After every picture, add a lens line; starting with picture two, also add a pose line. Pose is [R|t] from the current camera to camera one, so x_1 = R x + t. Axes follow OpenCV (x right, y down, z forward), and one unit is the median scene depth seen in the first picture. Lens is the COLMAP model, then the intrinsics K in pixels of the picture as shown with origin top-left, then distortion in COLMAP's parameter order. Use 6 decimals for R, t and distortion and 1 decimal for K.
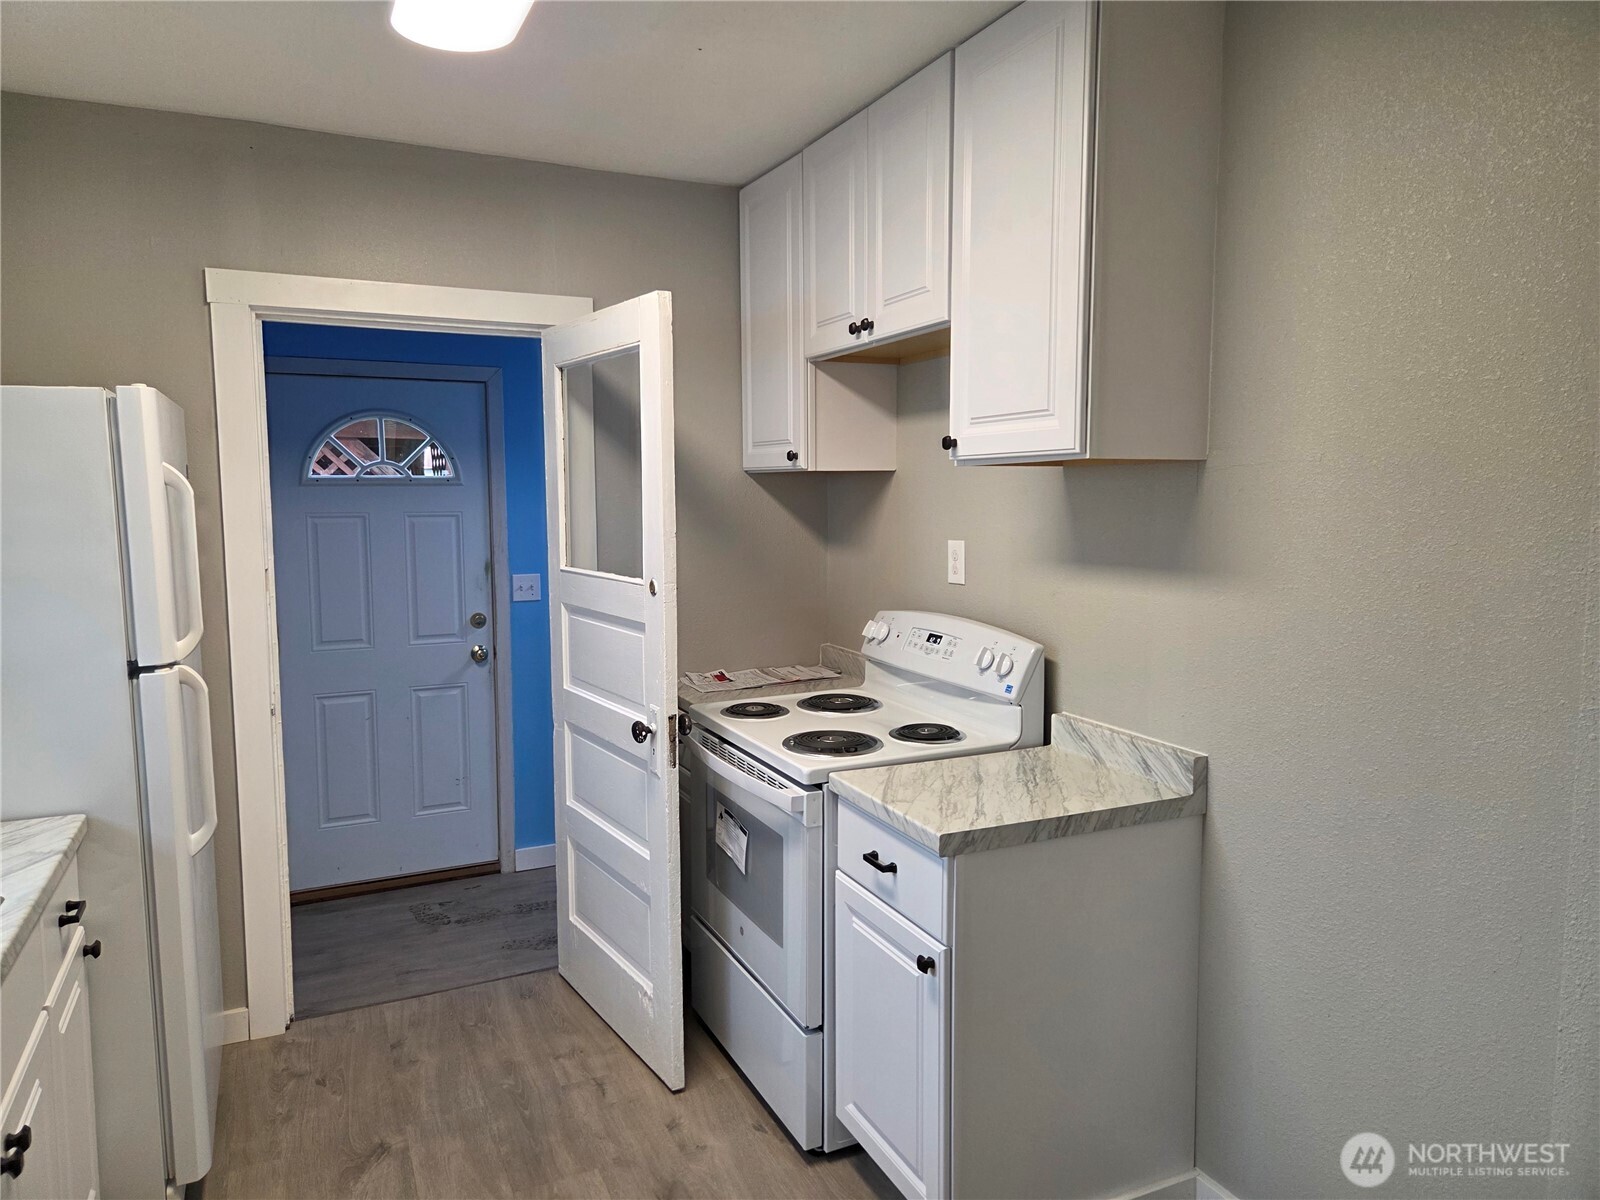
lens RADIAL K [[1080.2, 0, 796.5], [0, 1080.2, 590.0], [0, 0, 1]] dist [0.073416, -0.049807]
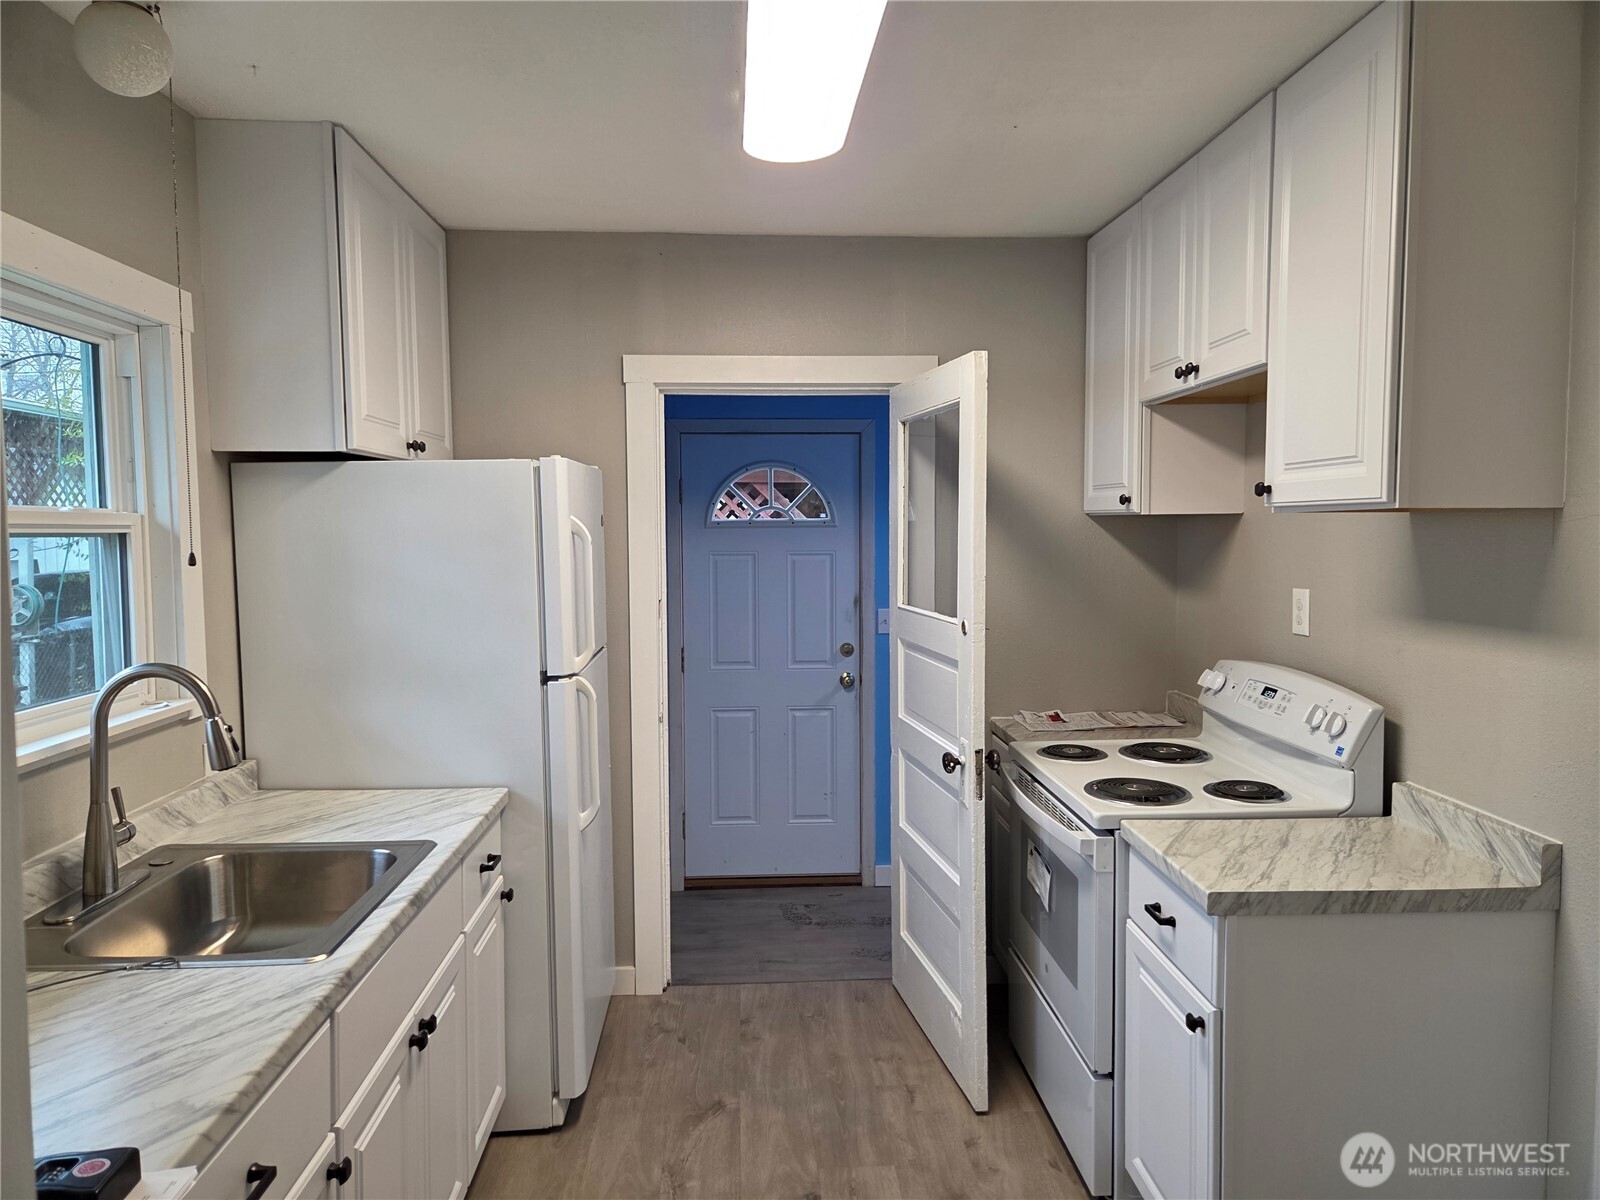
lens RADIAL K [[1080.2, 0, 800.0], [0, 1080.2, 592.5], [0, 0, 1]] dist [0.073416, -0.049807]
pose [[0.928556, 0.024472, -0.370385, 0.108751], [-0.034758, 0.999173, -0.021120, -0.008294], [0.369562, 0.032485, 0.928638, -0.047675]]
